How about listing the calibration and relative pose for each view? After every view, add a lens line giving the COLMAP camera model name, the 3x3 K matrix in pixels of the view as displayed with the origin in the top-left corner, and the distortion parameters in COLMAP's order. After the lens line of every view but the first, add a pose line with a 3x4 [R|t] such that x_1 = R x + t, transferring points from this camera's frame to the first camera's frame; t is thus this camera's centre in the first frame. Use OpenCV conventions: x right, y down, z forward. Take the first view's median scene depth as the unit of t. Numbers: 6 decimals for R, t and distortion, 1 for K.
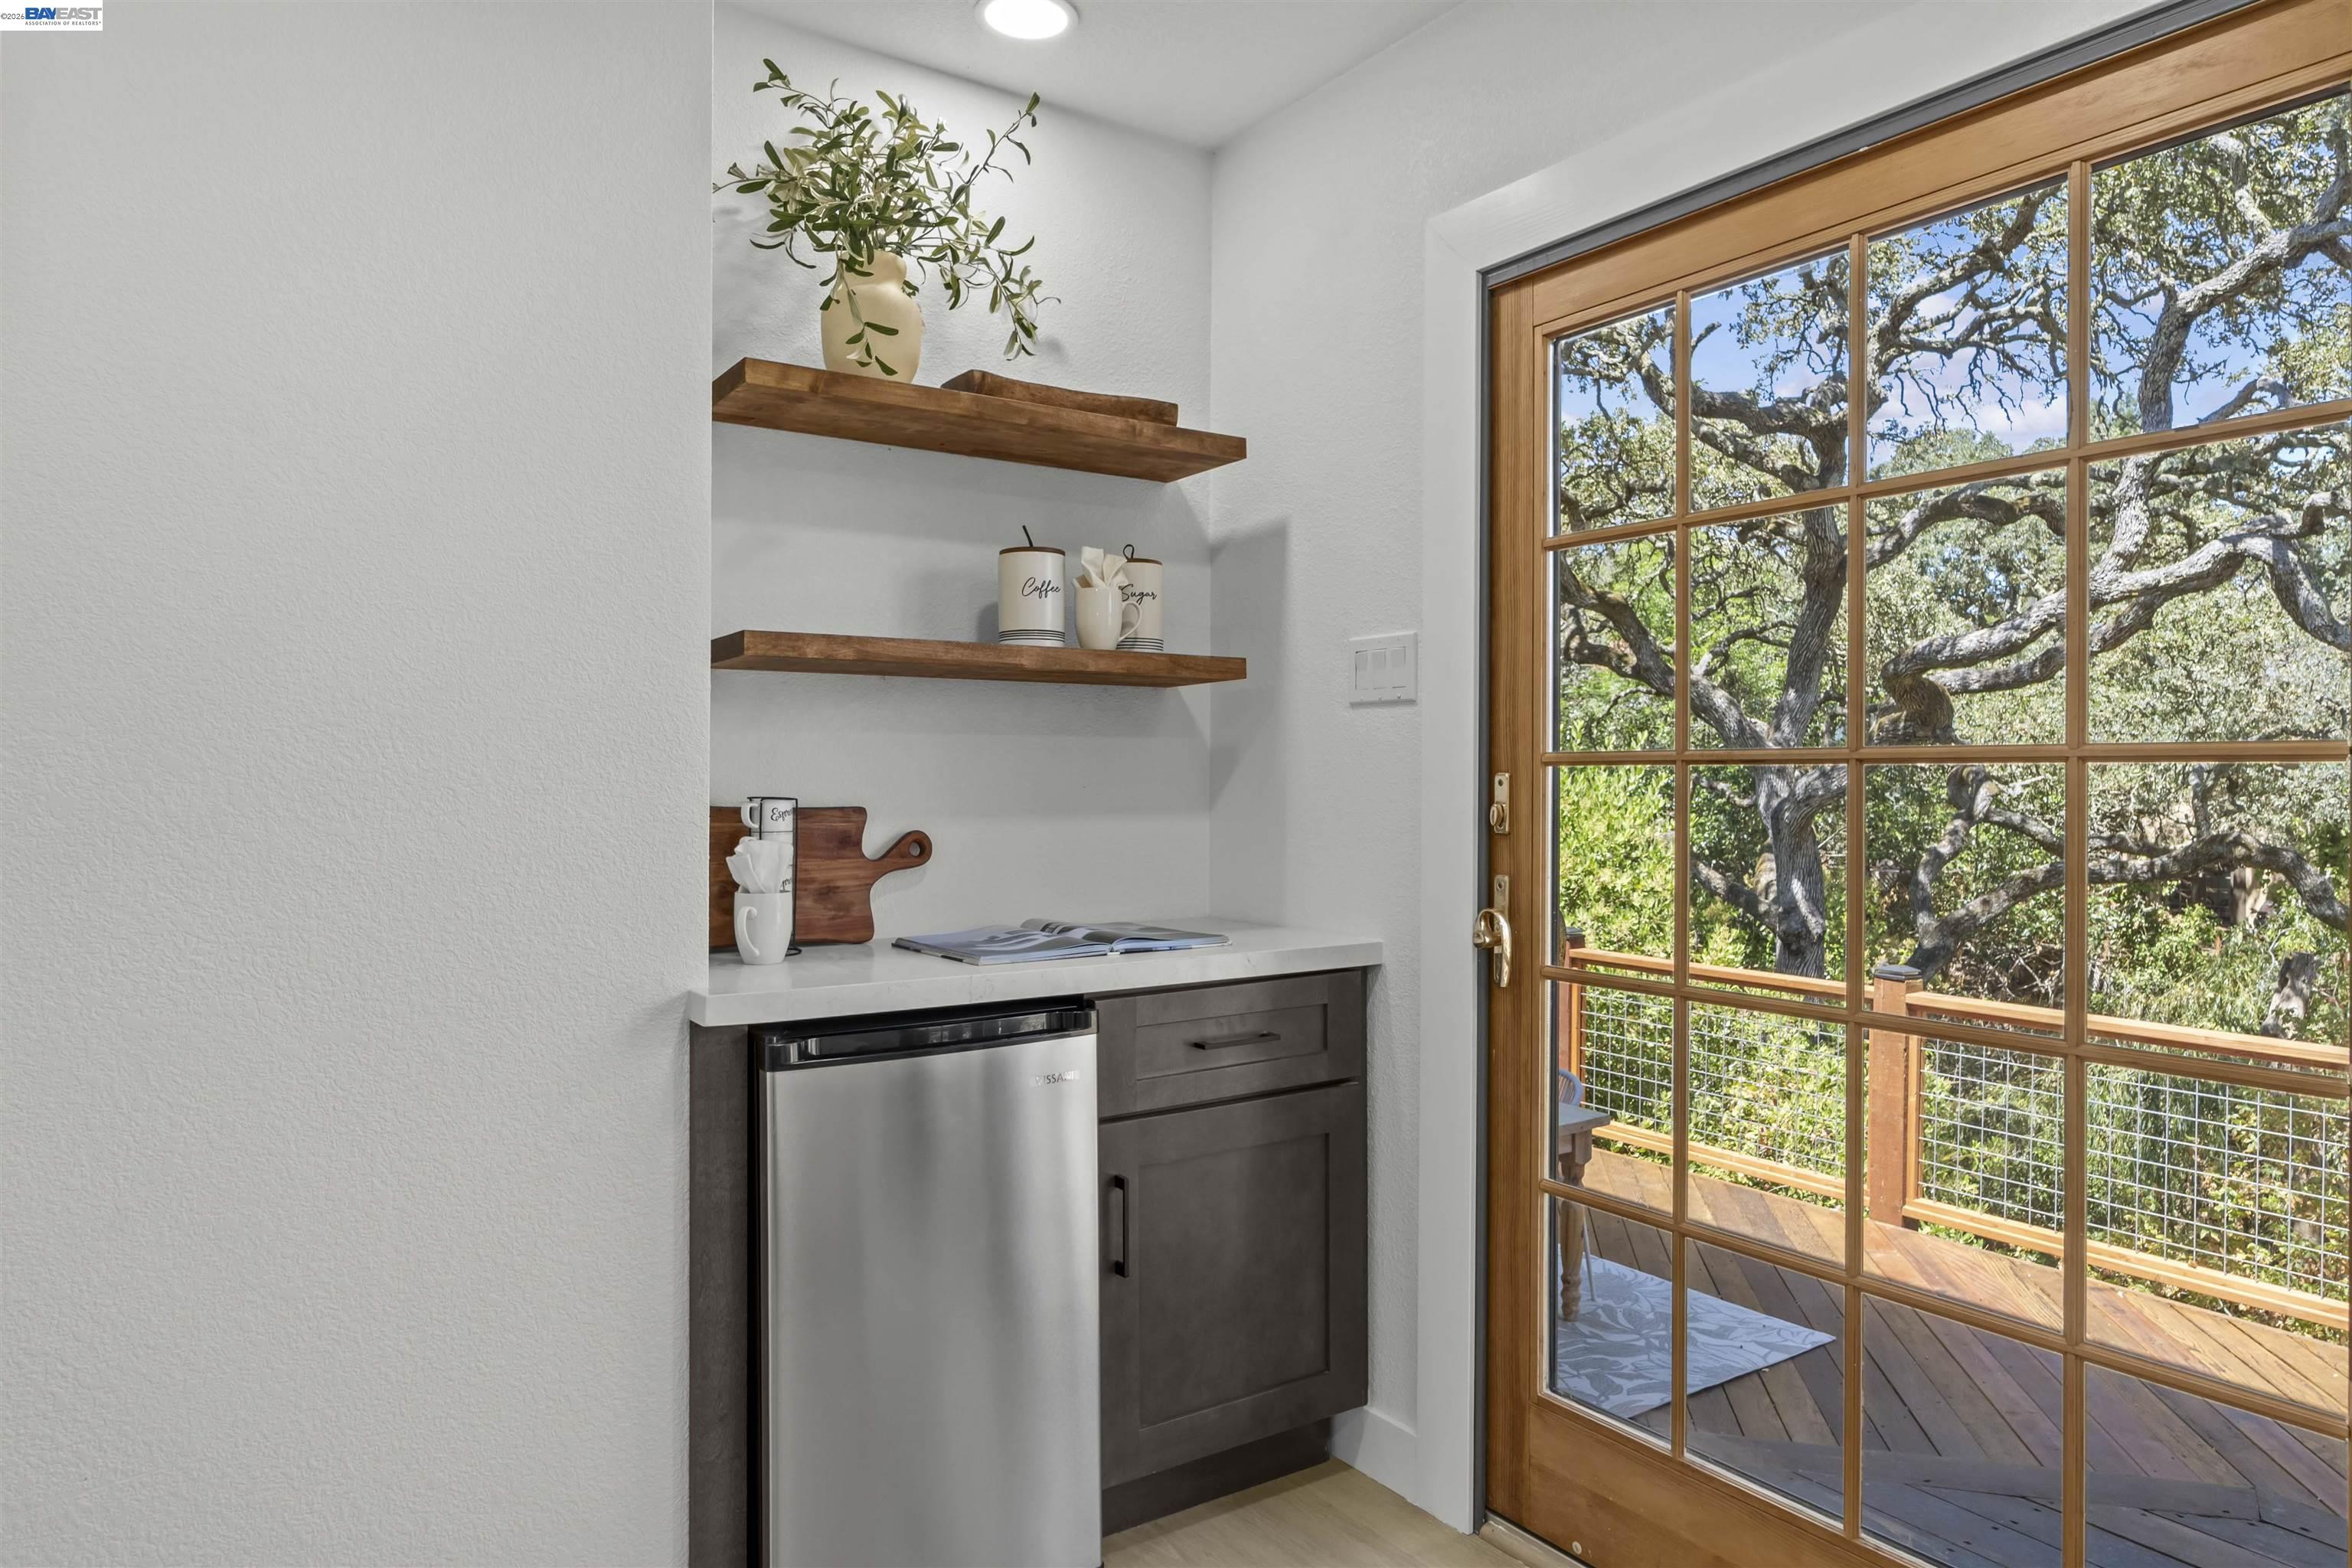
lens RADIAL K [[1447.2, 0, 1179.1], [0, 1447.2, 783.7], [0, 0, 1]] dist [0.000982, 0.001694]
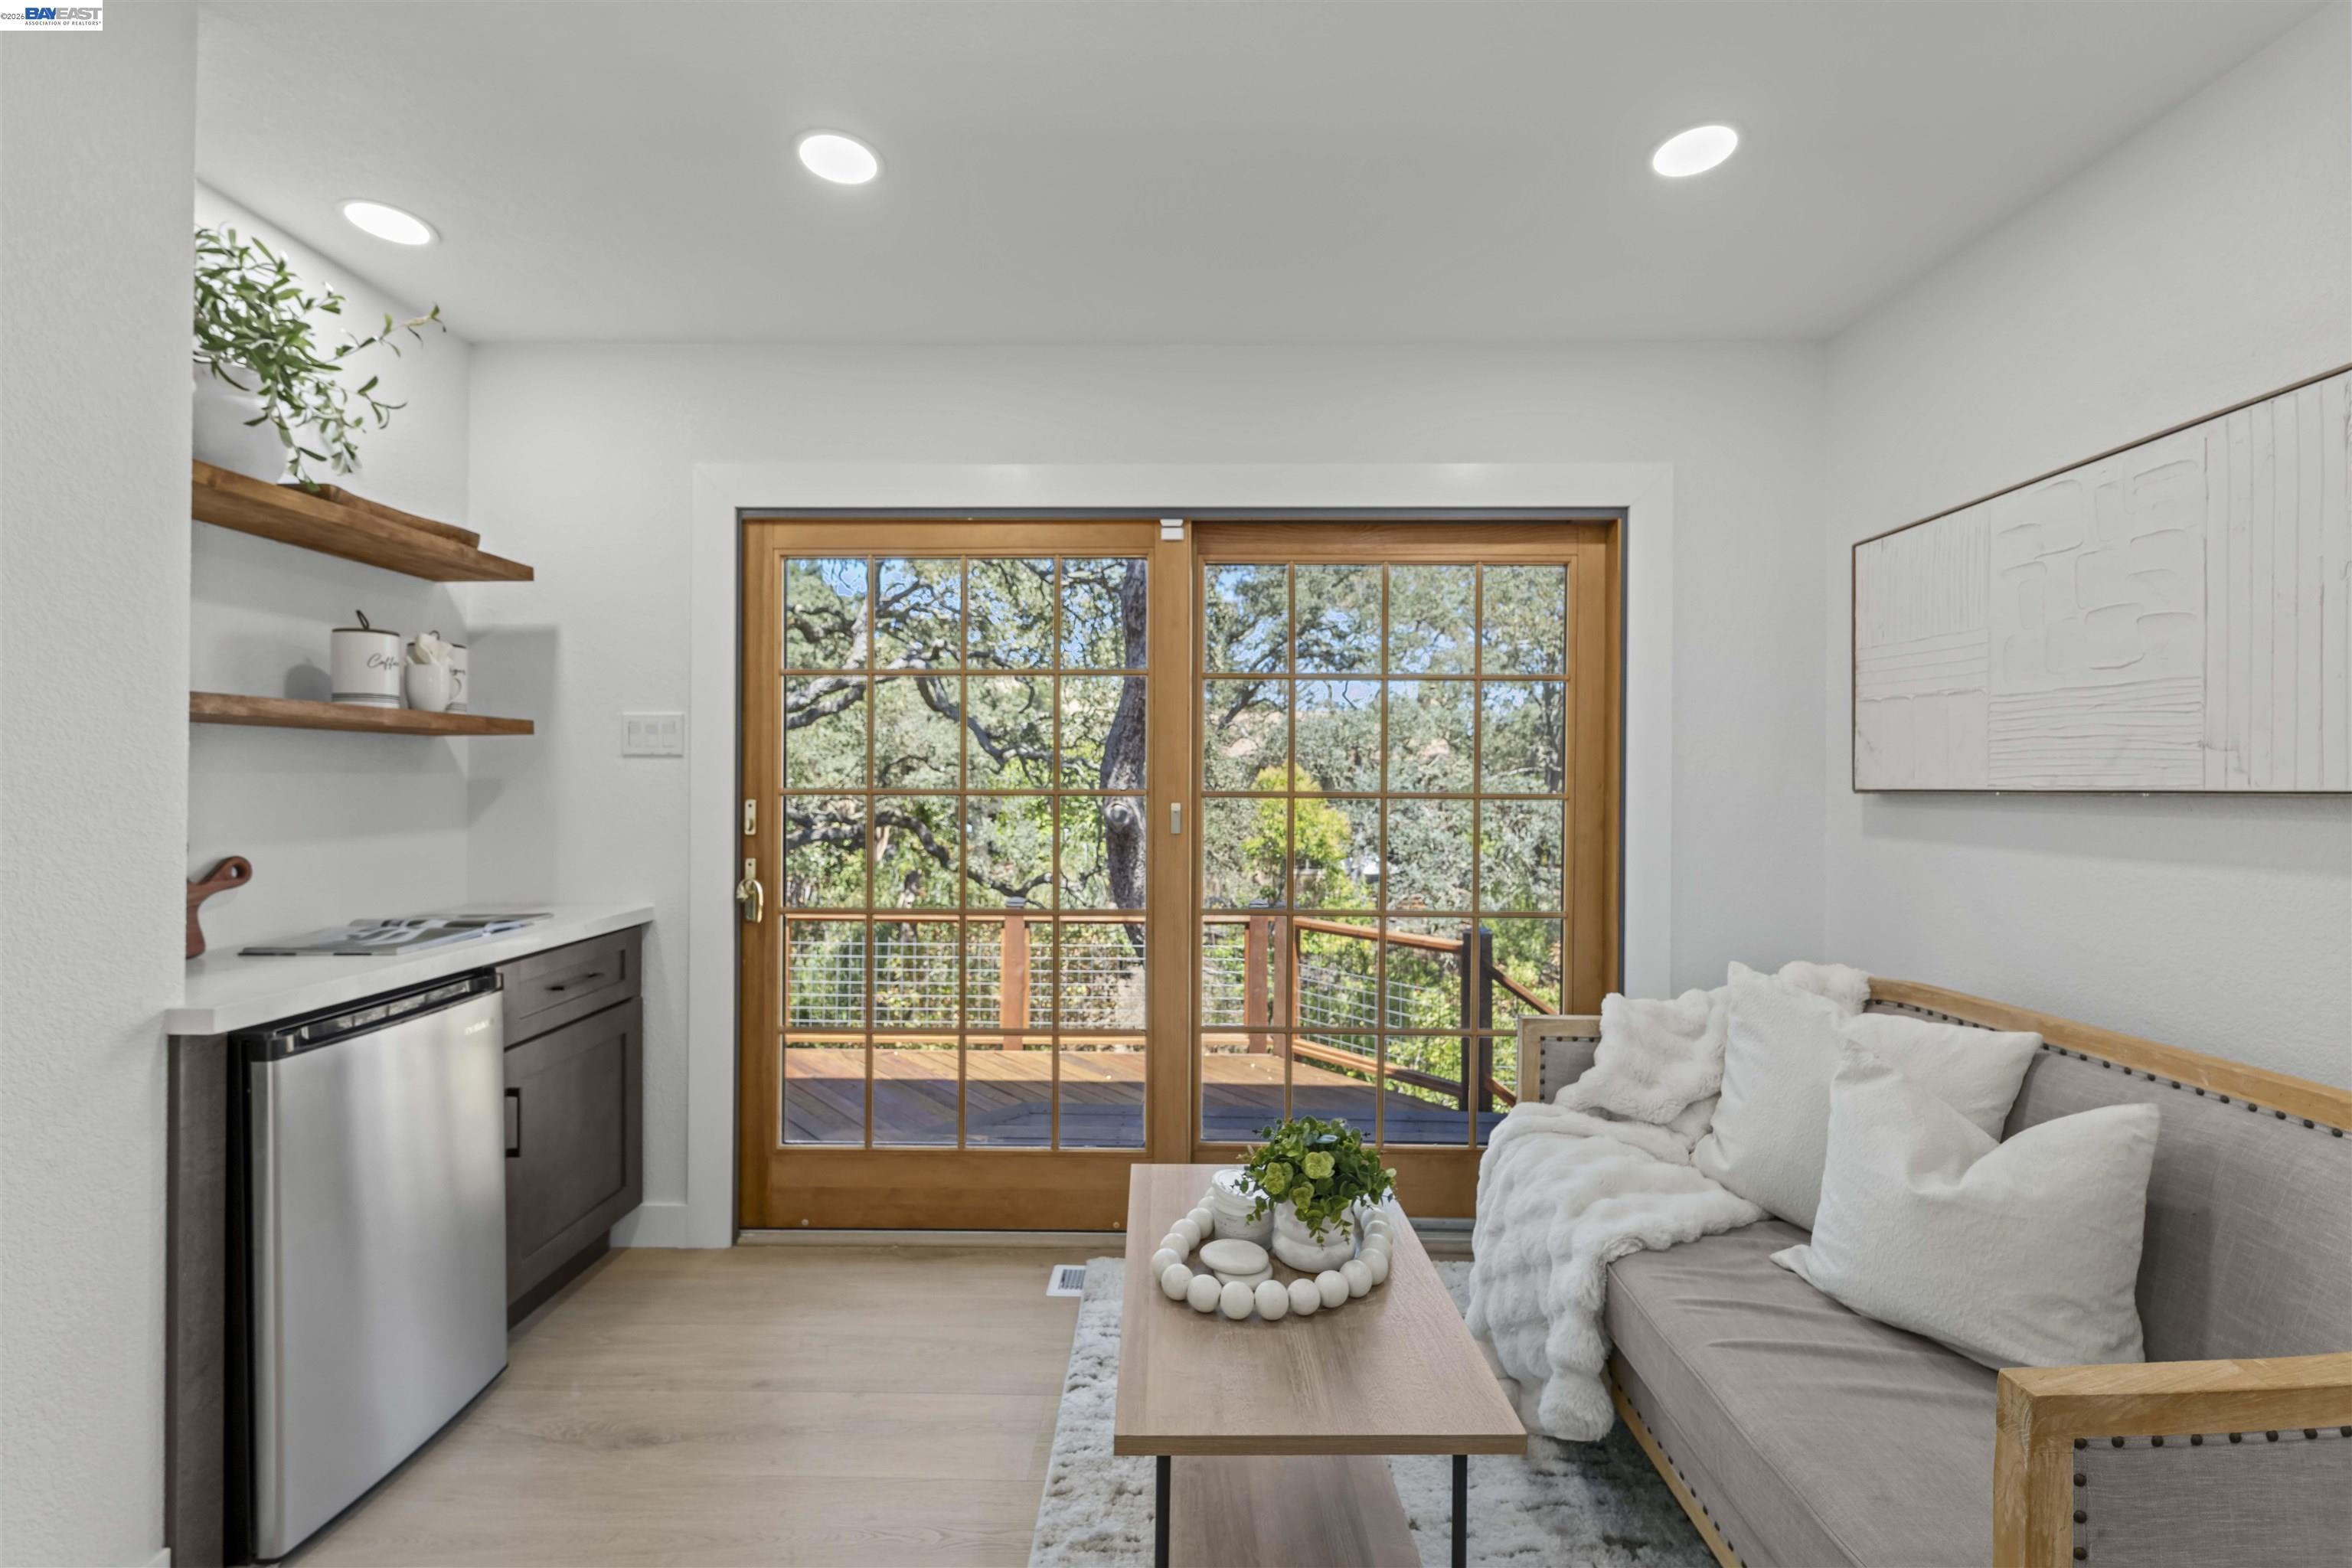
lens RADIAL K [[939.1, 0, 1176.0], [0, 939.1, 784.0], [0, 0, 1]] dist [0.001320, -0.000208]
pose [[0.575241, -0.005028, 0.817969, -0.375065], [0.002606, 0.999987, 0.004314, -0.027855], [-0.817980, -0.000350, 0.575247, -0.061522]]
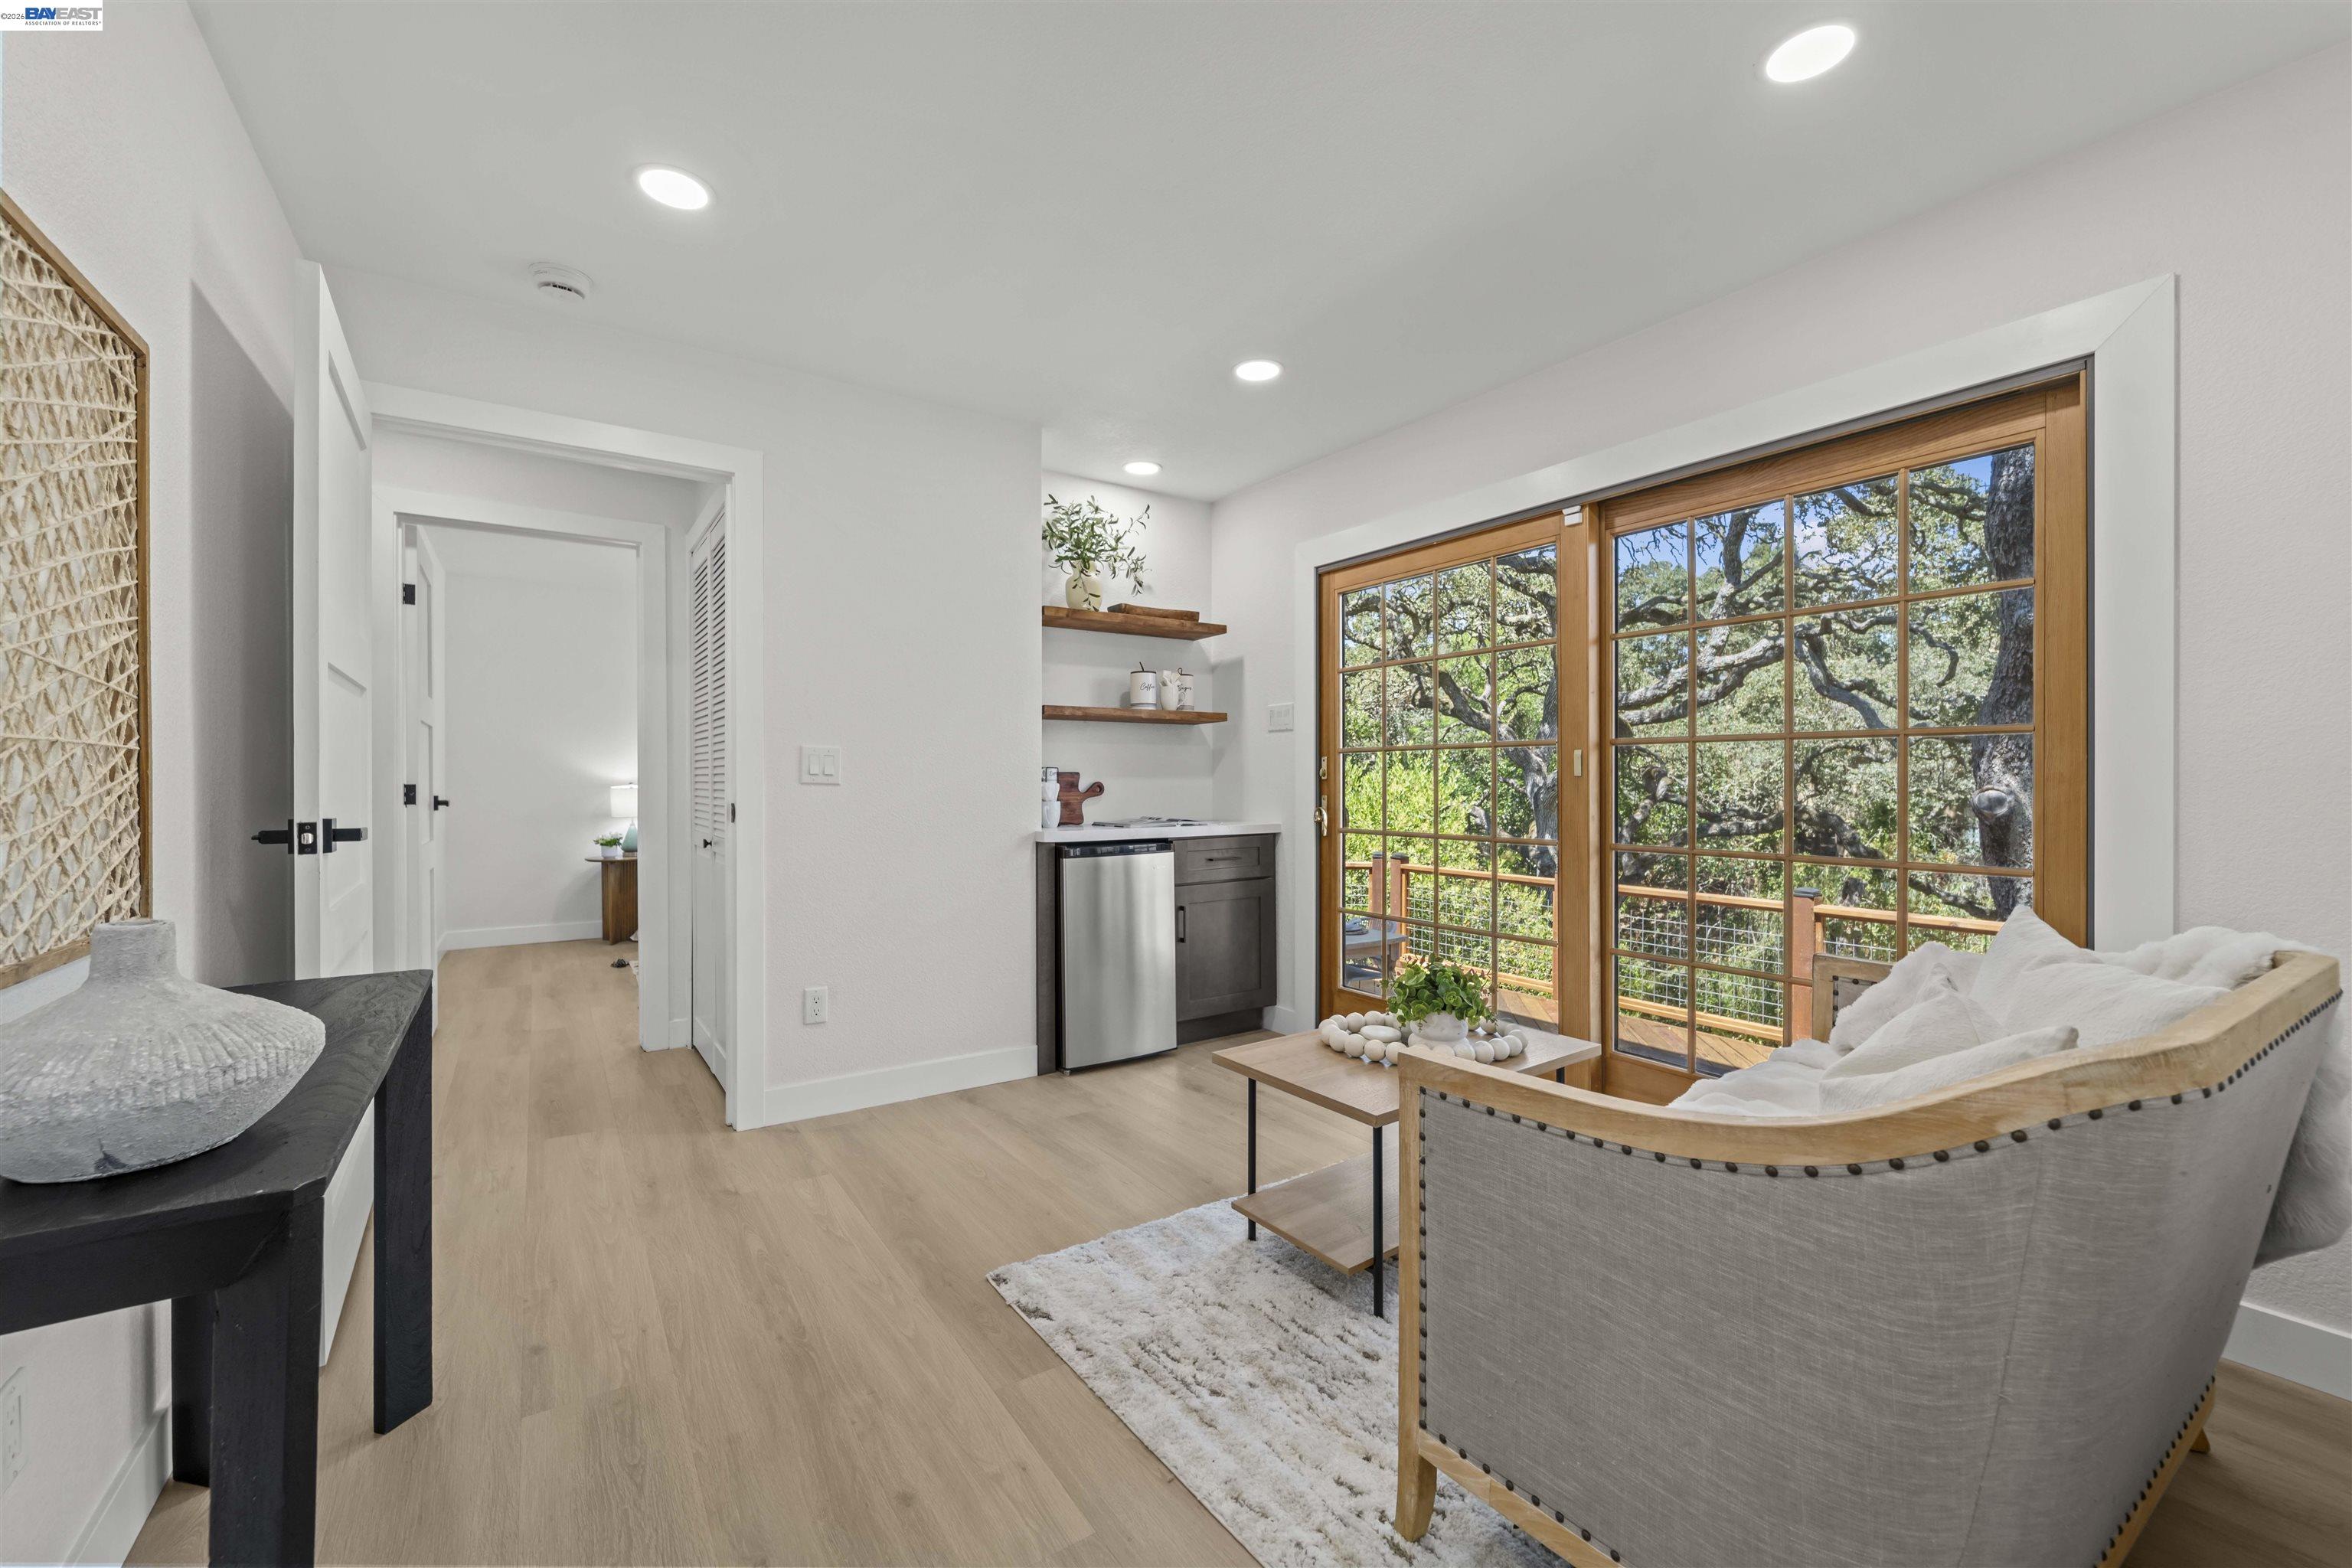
lens RADIAL K [[946.0, 0, 1179.1], [0, 946.0, 786.9], [0, 0, 1]] dist [-0.000244, -0.000067]
pose [[0.999985, -0.005547, -0.000046, -0.040048], [0.005547, 0.999984, 0.001023, 0.041544], [0.000040, -0.001023, 0.999999, -0.680593]]
